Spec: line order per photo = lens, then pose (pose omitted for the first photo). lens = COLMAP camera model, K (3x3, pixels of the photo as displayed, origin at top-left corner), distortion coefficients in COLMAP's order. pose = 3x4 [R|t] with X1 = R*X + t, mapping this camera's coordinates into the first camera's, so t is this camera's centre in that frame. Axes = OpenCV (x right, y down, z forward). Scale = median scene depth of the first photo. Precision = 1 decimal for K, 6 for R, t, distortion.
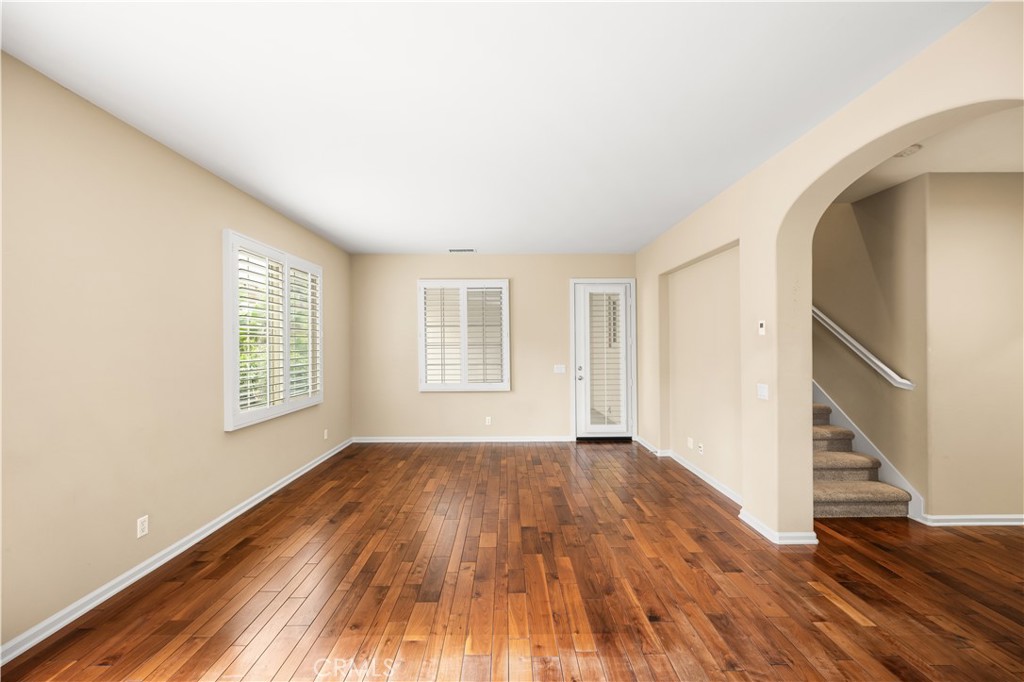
lens RADIAL K [[407.0, 0, 505.1], [0, 407.0, 346.5], [0, 0, 1]] dist [-0.000055, 0.000093]
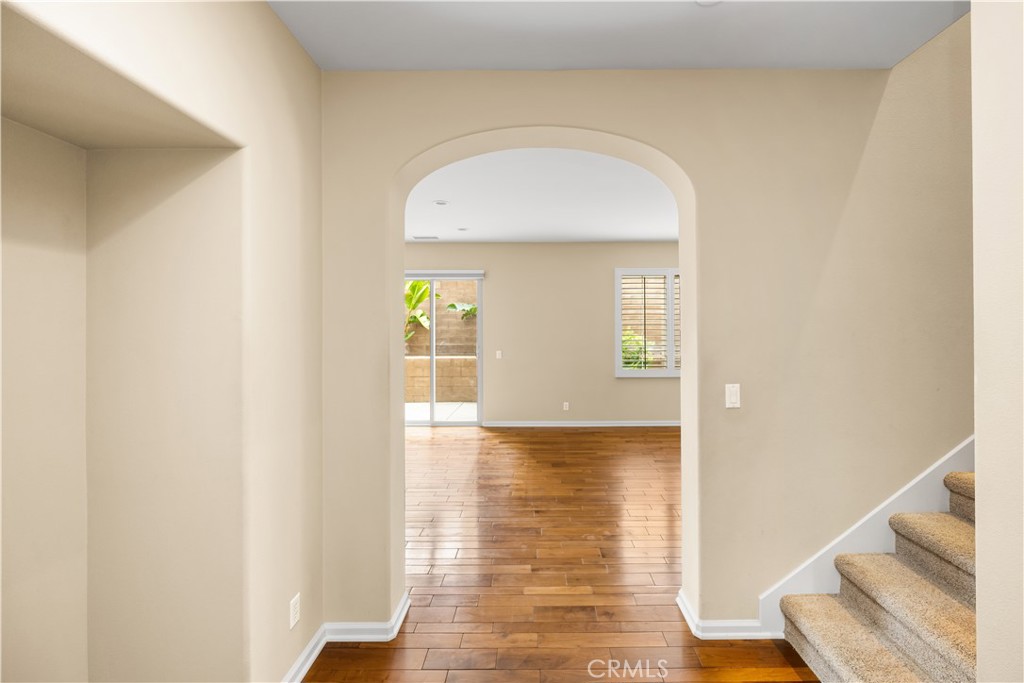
lens RADIAL K [[434.9, 0, 528.2], [0, 434.9, 317.0], [0, 0, 1]] dist [0.008341, 0.000014]
pose [[-0.016096, -0.017791, -0.999712, 0.956314], [0.001398, 0.999840, -0.017816, -0.022368], [0.999869, -0.001684, -0.016068, 0.464494]]
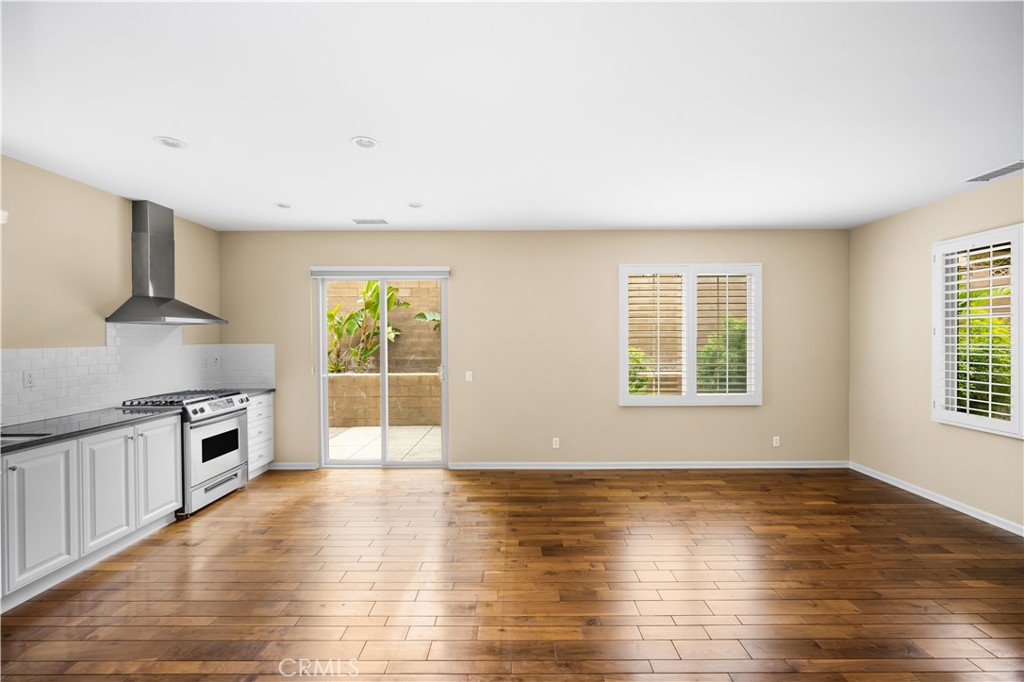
lens RADIAL K [[407.0, 0, 512.9], [0, 407.0, 337.2], [0, 0, 1]] dist [-0.000055, 0.000093]
pose [[-0.006074, 0.004546, -0.999971, 0.551436], [0.001094, 0.999989, 0.004539, -0.028864], [0.999981, -0.001066, -0.006078, 0.461693]]
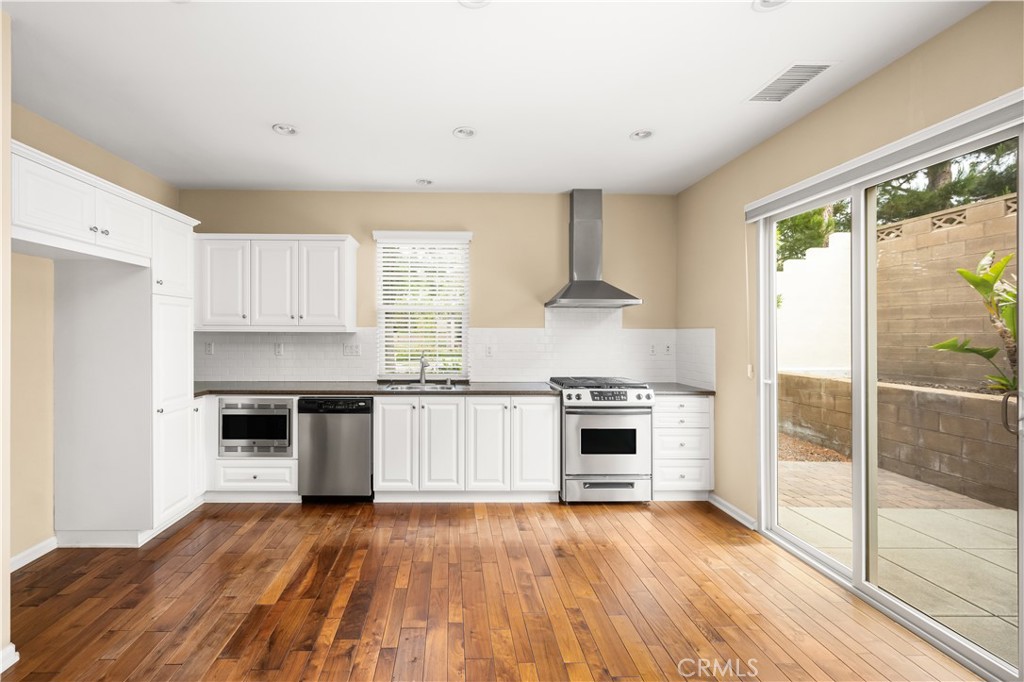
lens RADIAL K [[438.1, 0, 444.7], [0, 438.1, 327.8], [0, 0, 1]] dist [-0.001000, -0.003185]
pose [[-0.999901, -0.003317, -0.013657, -0.007011], [-0.003291, 0.999993, -0.001960, -0.005442], [0.013663, -0.001915, -0.999905, 0.649639]]
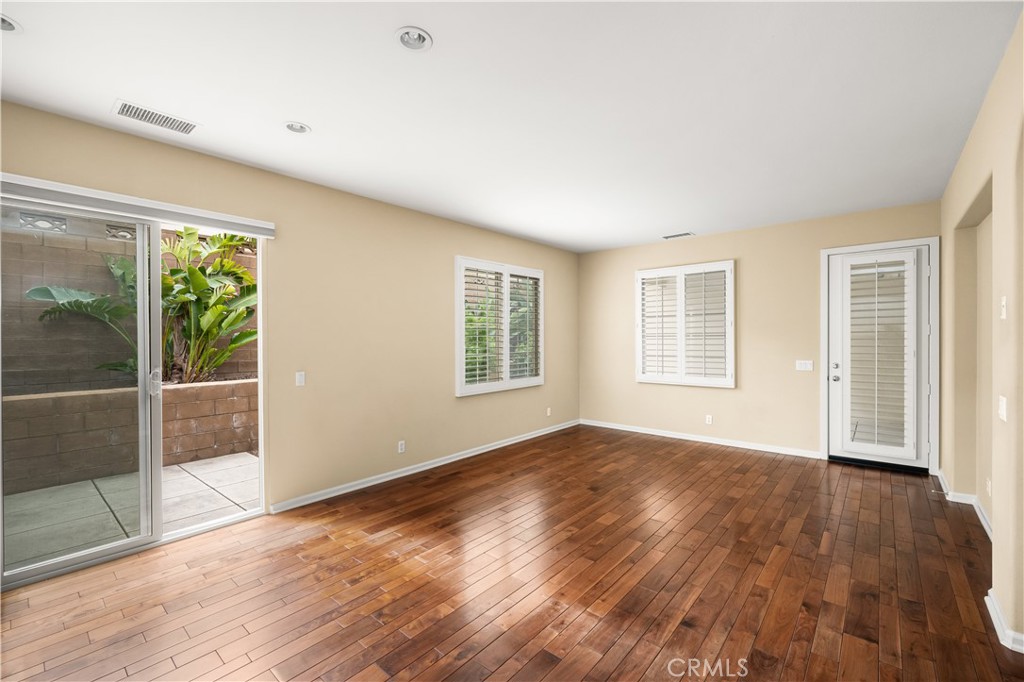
lens RADIAL K [[428.8, 0, 509.9], [0, 428.8, 343.0], [0, 0, 1]] dist [-0.000800, 0.000293]
pose [[0.752755, 0.007757, -0.658255, 0.330941], [0.001872, 0.999901, 0.013924, -0.001962], [0.658298, -0.011713, 0.752667, -0.009072]]
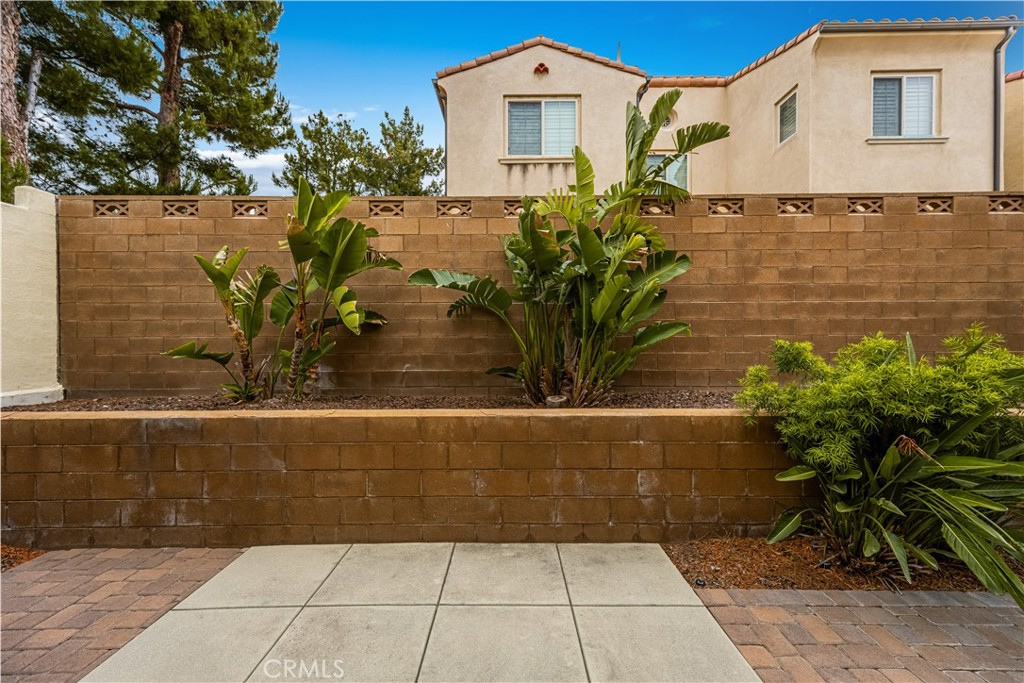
lens RADIAL K [[400.6, 0, 513.9], [0, 400.6, 340.7], [0, 0, 1]] dist [0.013855, 0.000290]
pose [[0.002366, 0.001487, -0.999996, -0.502170], [-0.000939, 0.999998, 0.001485, 0.009822], [0.999997, 0.000935, 0.002368, 0.209544]]
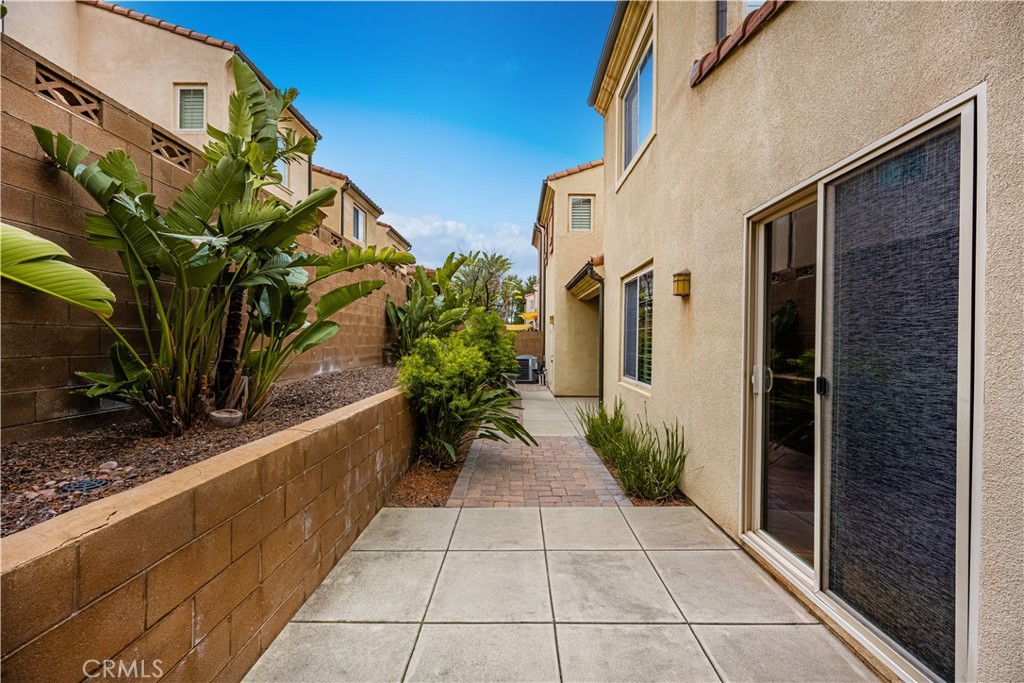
lens RADIAL K [[407.0, 0, 513.1], [0, 407.0, 341.1], [0, 0, 1]] dist [-0.000055, 0.000093]
pose [[0.999754, 0.012783, -0.018120, -0.909242], [-0.012813, 0.999917, -0.001552, 0.014305], [0.018098, 0.001784, 0.999835, -0.370795]]
